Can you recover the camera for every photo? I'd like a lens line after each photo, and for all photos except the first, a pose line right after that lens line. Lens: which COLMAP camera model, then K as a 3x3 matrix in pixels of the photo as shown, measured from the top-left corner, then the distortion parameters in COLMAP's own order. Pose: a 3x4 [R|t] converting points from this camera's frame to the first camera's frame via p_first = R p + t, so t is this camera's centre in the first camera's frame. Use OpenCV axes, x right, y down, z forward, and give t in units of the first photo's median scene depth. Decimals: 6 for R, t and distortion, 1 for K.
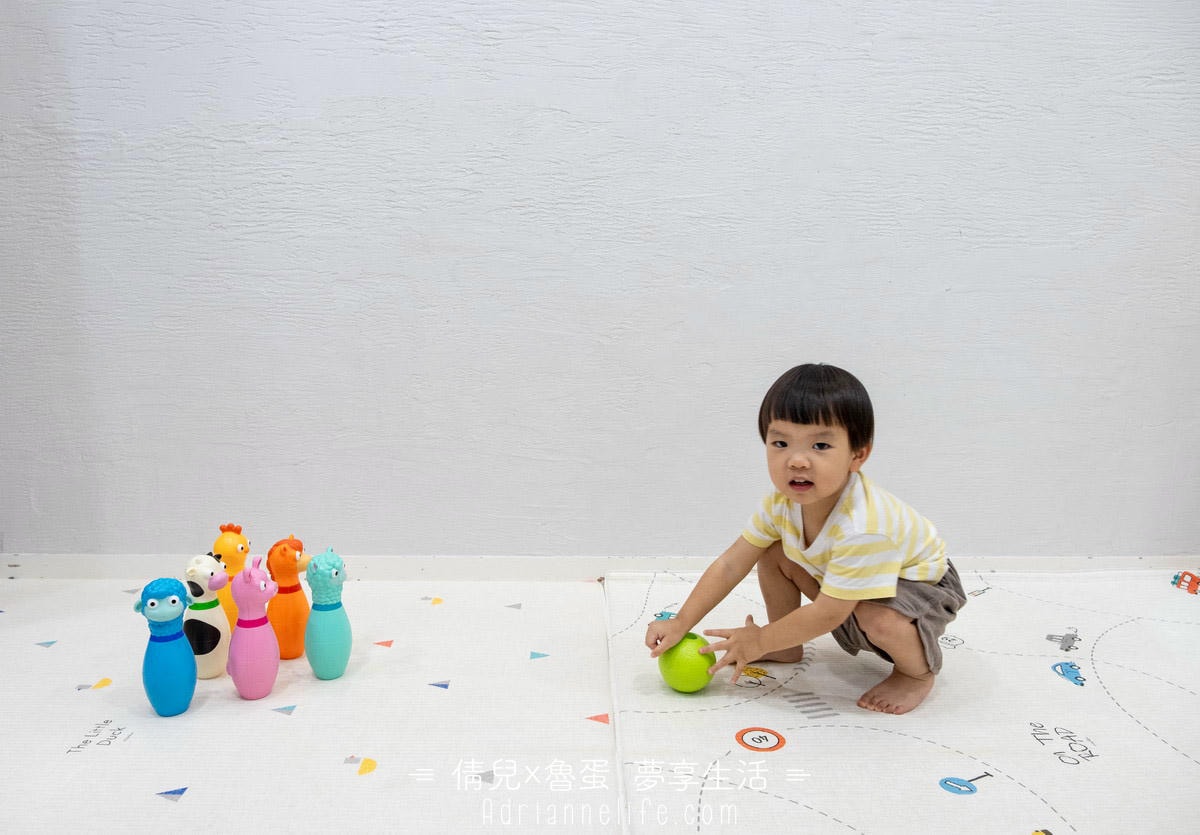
lens RADIAL K [[900.2, 0, 585.8], [0, 900.2, 401.9], [0, 0, 1]] dist [-0.010814, -0.003929]
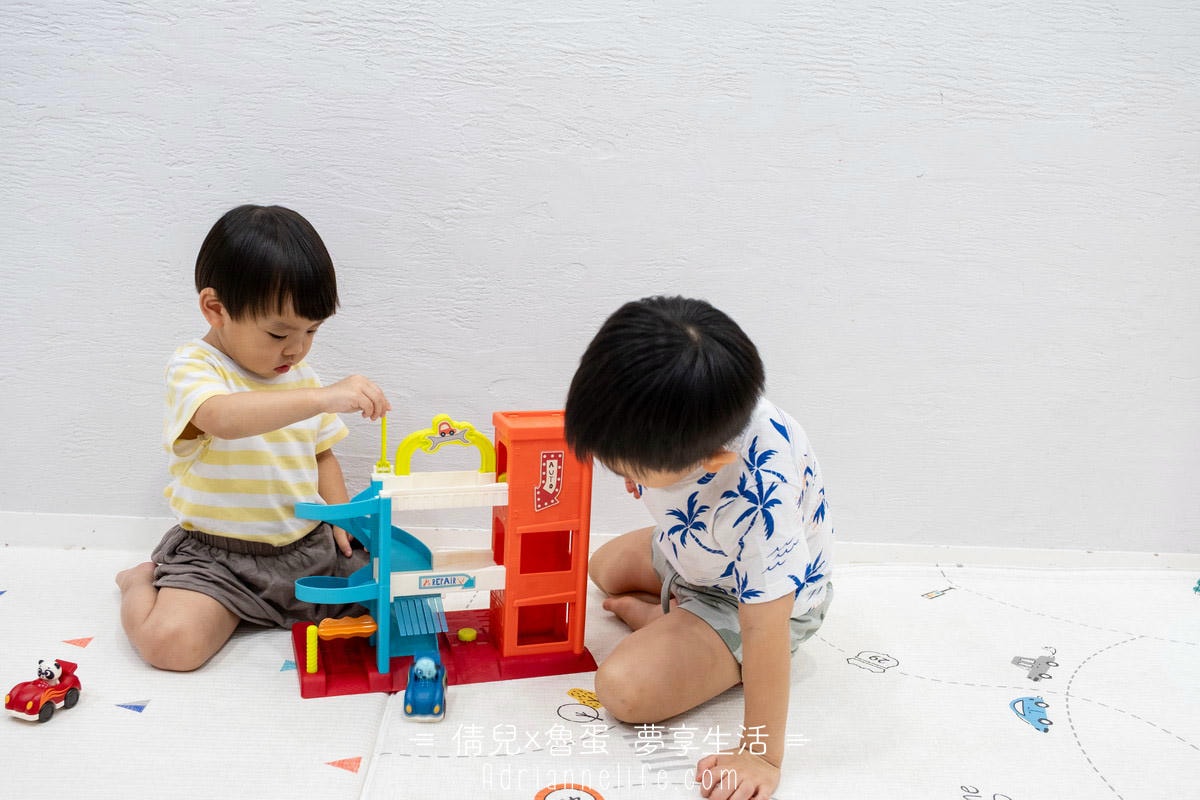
lens RADIAL K [[1122.1, 0, 592.4], [0, 1122.1, 408.7], [0, 0, 1]] dist [-0.005736, -0.005010]
pose [[0.997952, 0.039558, 0.050270, 0.108667], [-0.042998, 0.996669, 0.069301, 0.009768], [-0.047361, -0.071321, 0.996328, 0.112816]]
